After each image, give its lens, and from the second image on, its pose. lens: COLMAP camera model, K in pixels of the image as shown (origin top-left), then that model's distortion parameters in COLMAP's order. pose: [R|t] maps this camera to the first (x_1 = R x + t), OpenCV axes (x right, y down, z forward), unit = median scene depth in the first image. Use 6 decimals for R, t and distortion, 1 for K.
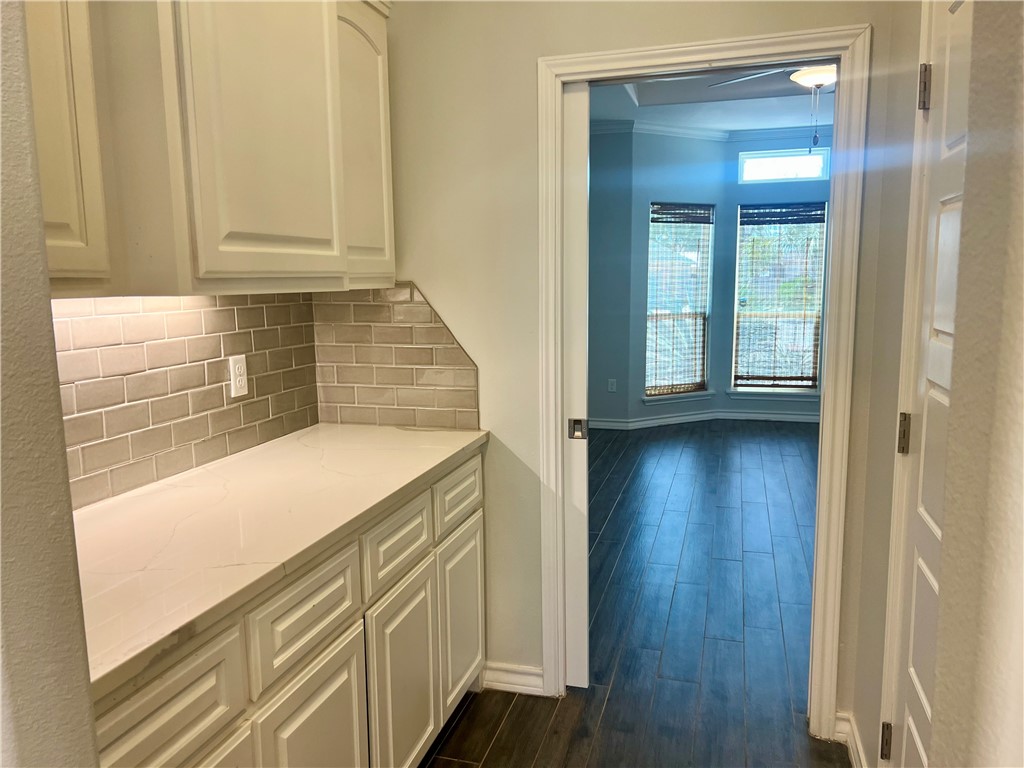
lens RADIAL K [[773.7, 0, 509.8], [0, 773.7, 383.5], [0, 0, 1]] dist [0.058563, -0.068065]
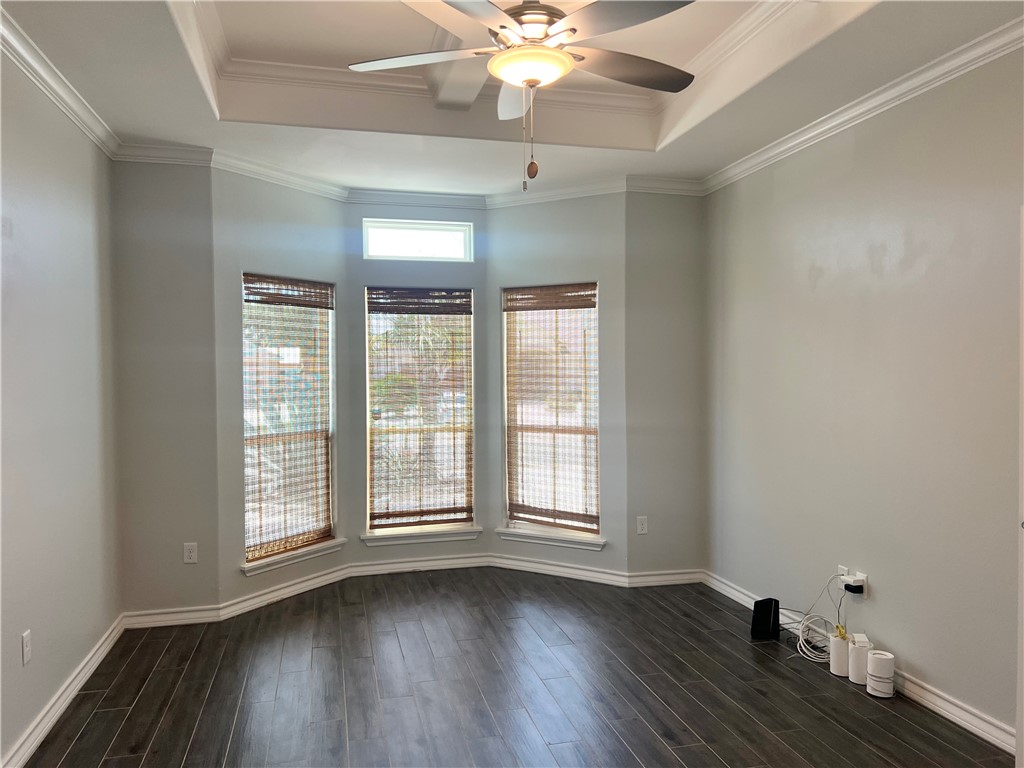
lens RADIAL K [[773.7, 0, 516.1], [0, 773.7, 390.7], [0, 0, 1]] dist [0.058563, -0.068065]
pose [[0.865685, -0.013723, 0.500401, 0.043086], [0.069091, 0.993333, -0.092285, -0.049302], [-0.495798, 0.114462, 0.860862, 0.290243]]
